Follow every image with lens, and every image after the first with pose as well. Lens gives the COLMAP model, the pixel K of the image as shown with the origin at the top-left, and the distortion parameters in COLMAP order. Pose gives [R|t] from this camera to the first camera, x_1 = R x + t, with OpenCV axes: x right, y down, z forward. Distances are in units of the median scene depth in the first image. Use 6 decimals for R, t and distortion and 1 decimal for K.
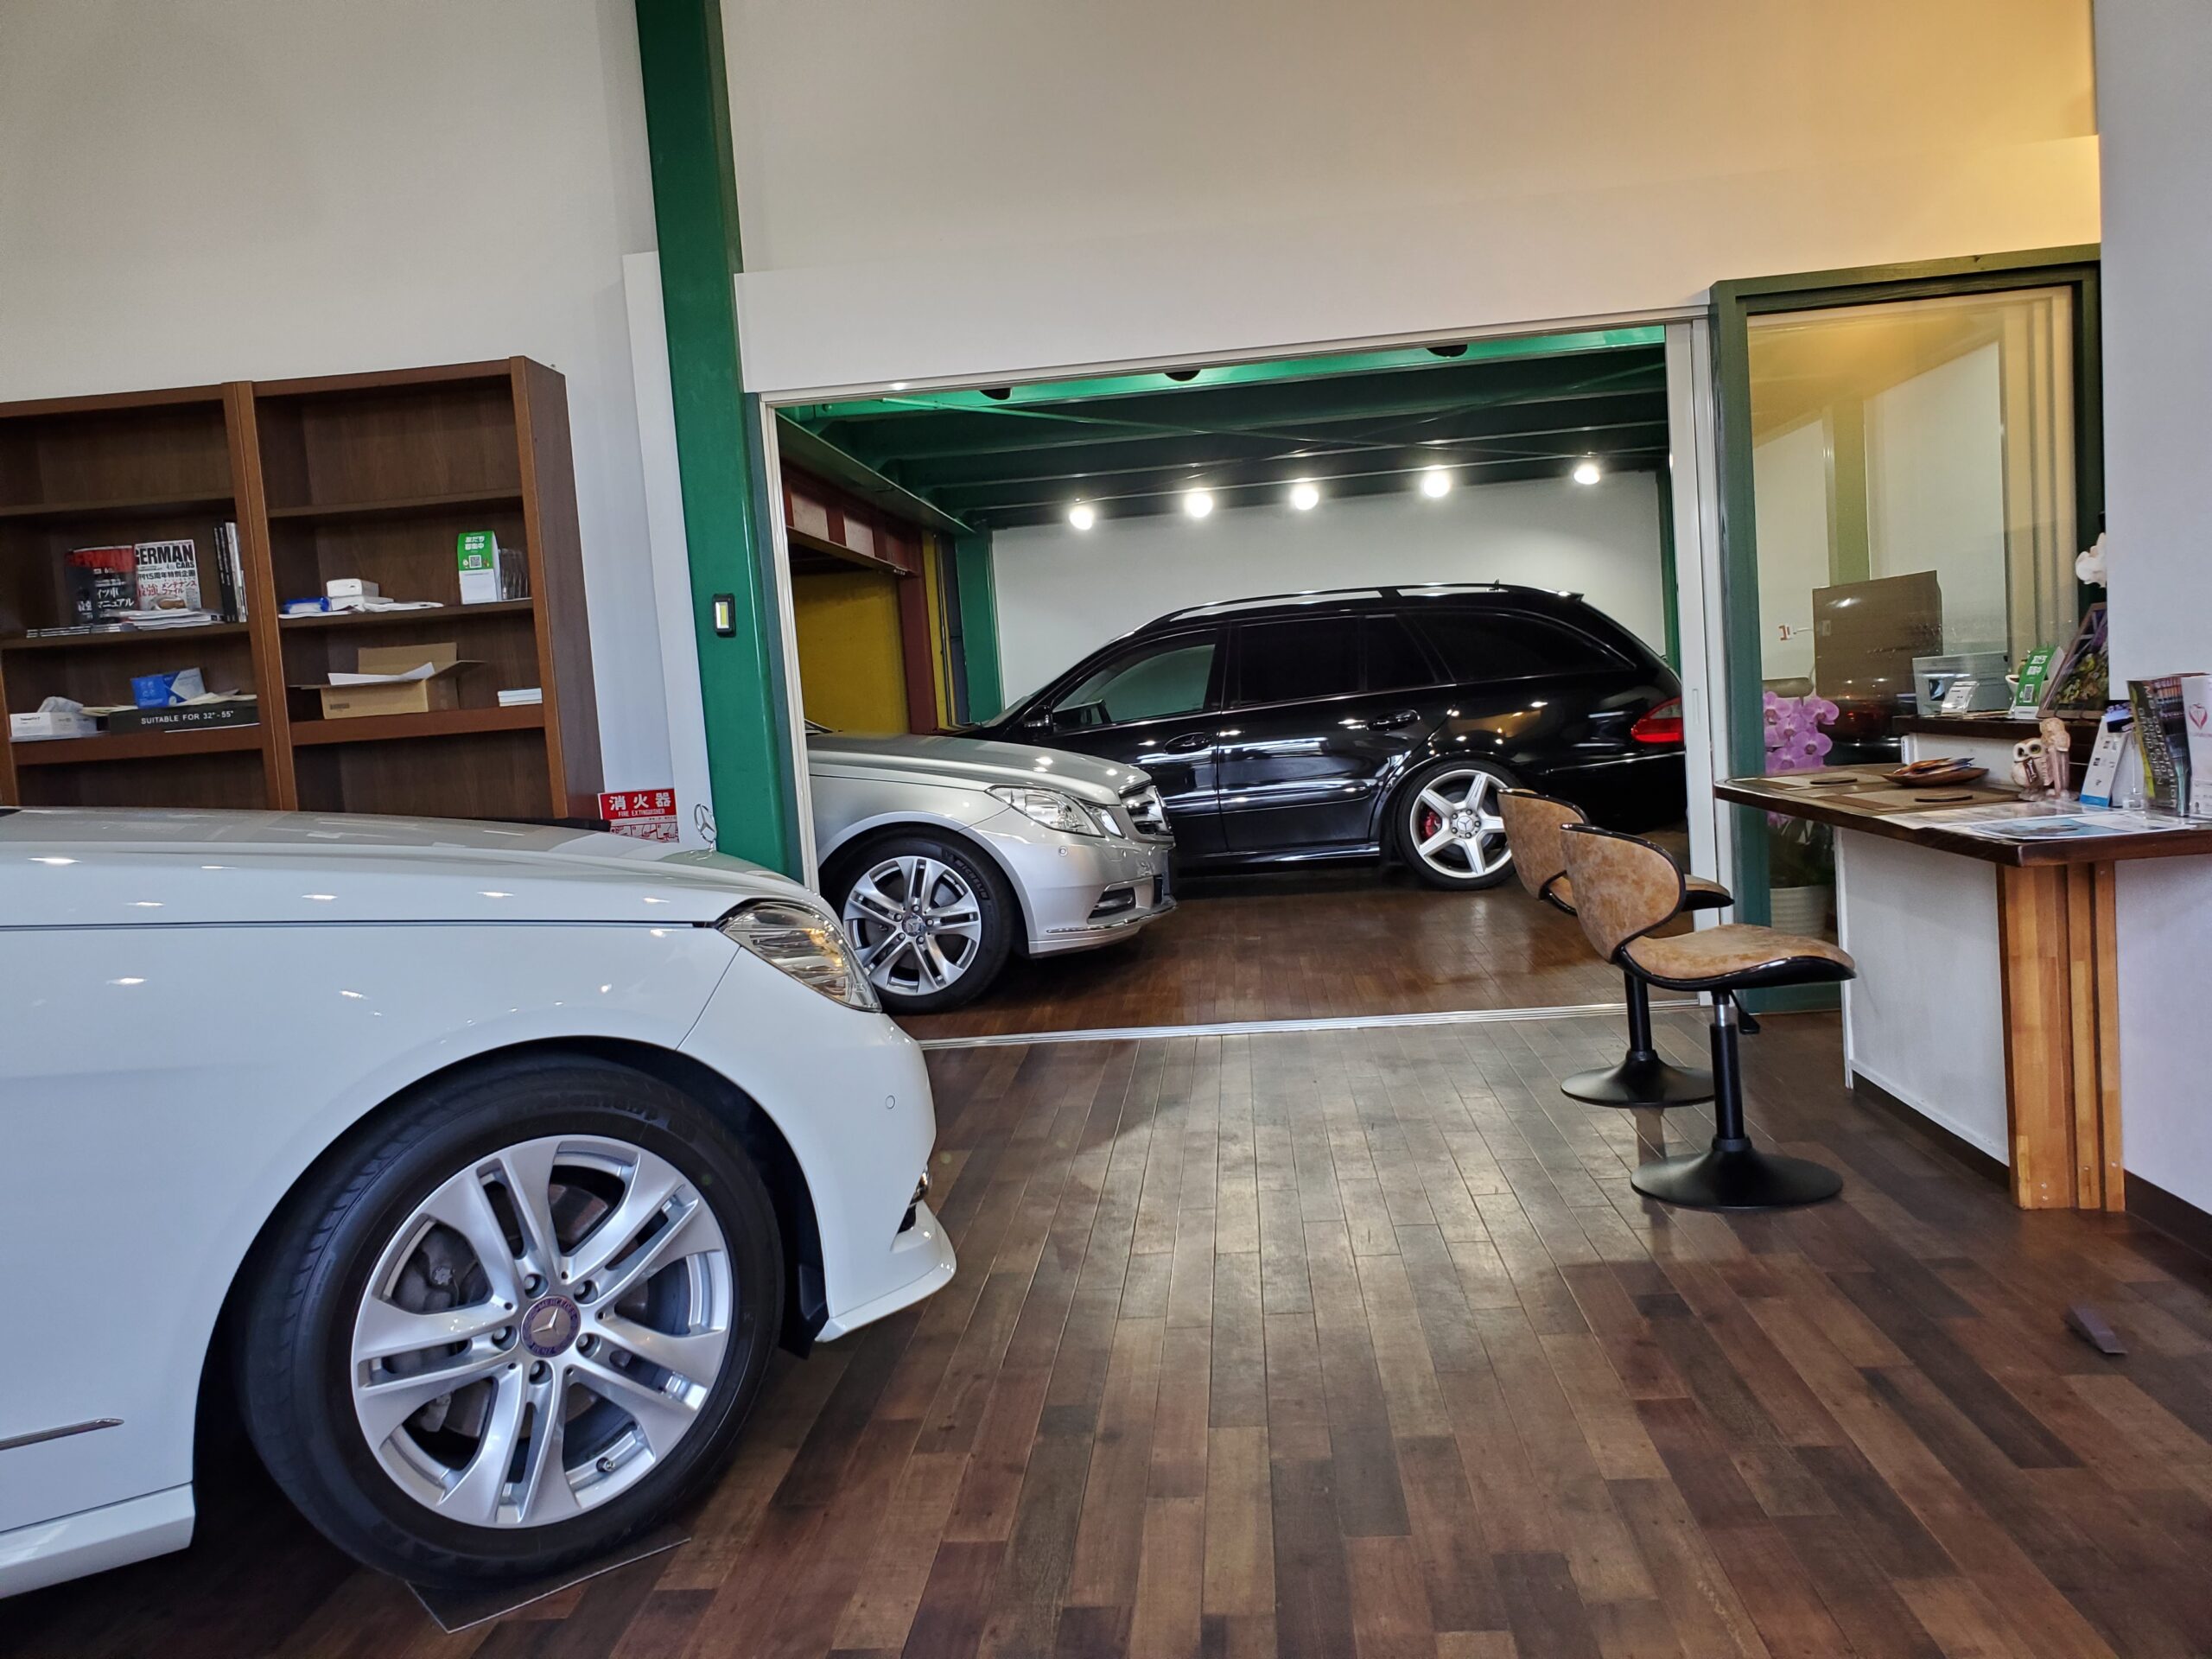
lens RADIAL K [[1769.9, 0, 1106.0], [0, 1769.9, 829.5], [0, 0, 1]] dist [0.036329, 0.004170]
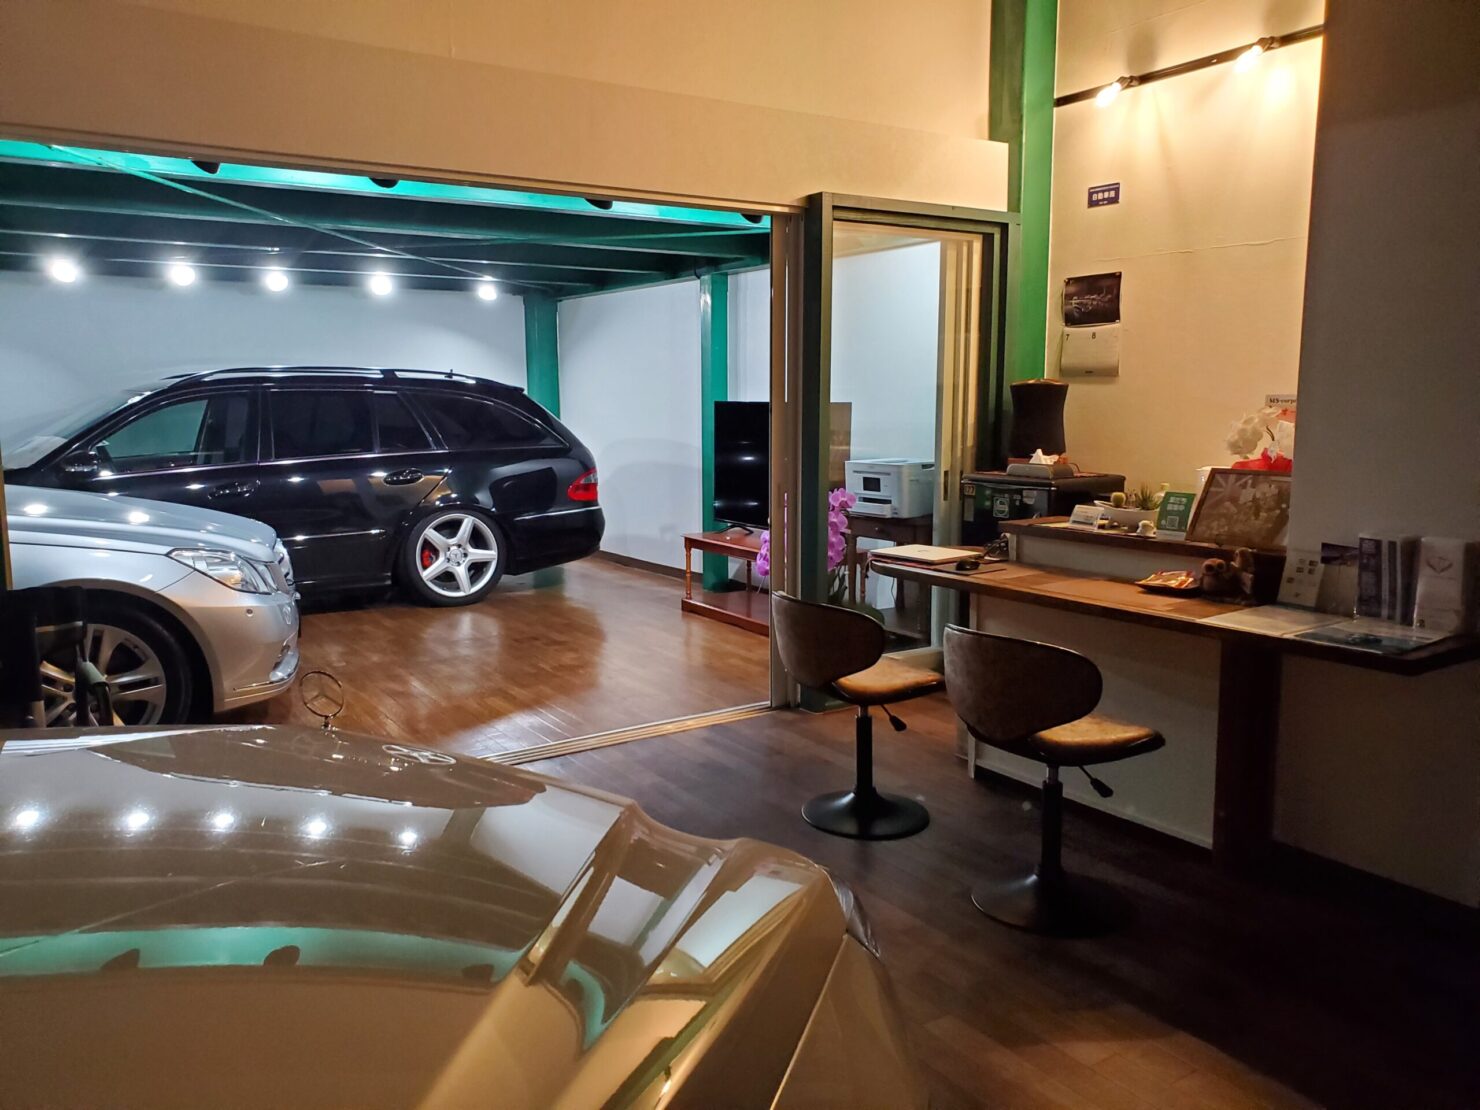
lens RADIAL K [[1133.1, 0, 698.0], [0, 1133.1, 555.5], [0, 0, 1]] dist [0.124631, 0.001292]
pose [[0.793546, -0.017308, 0.608264, -0.174508], [-0.007218, 0.999257, 0.037851, -0.036728], [-0.608468, -0.034427, 0.792832, 0.212863]]
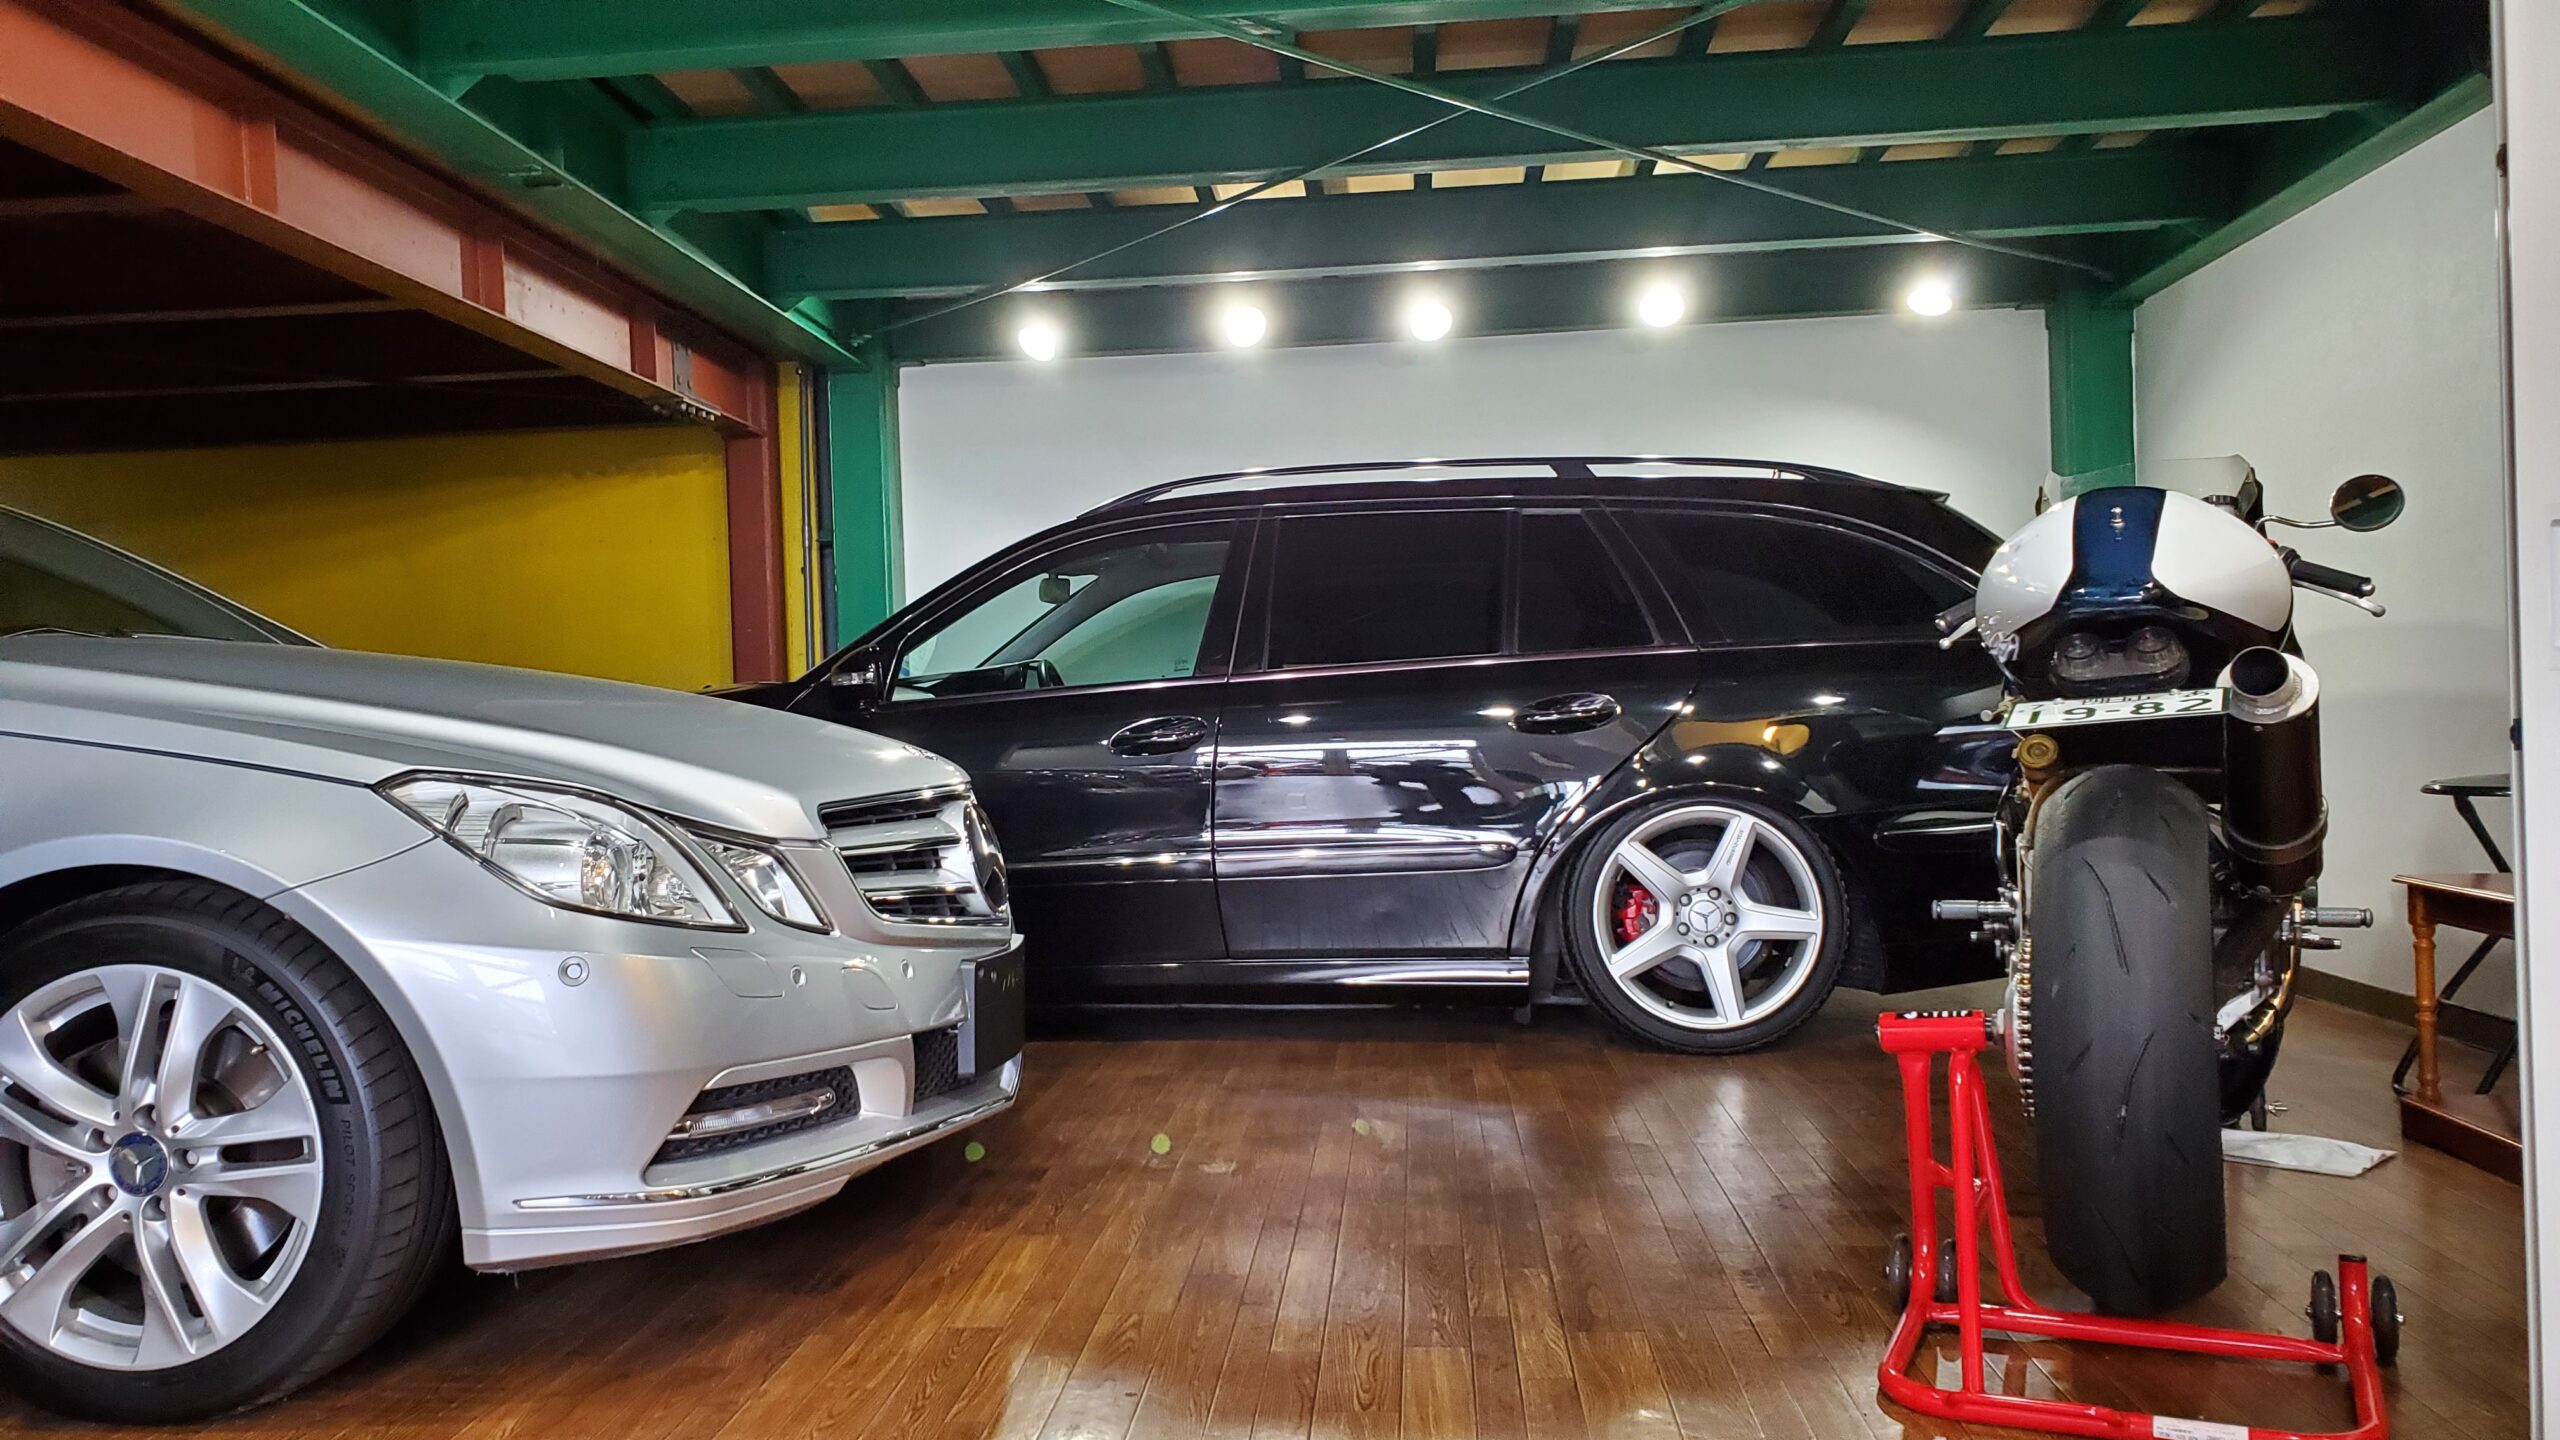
lens RADIAL K [[1950.6, 0, 1280.0], [0, 1950.6, 720.0], [0, 0, 1]] dist [0.039035, -0.000605]
pose [[0.998926, 0.046300, -0.001587, 0.082601], [-0.046278, 0.995721, -0.079990, -0.008860], [-0.002123, 0.079977, 0.996794, 0.452809]]
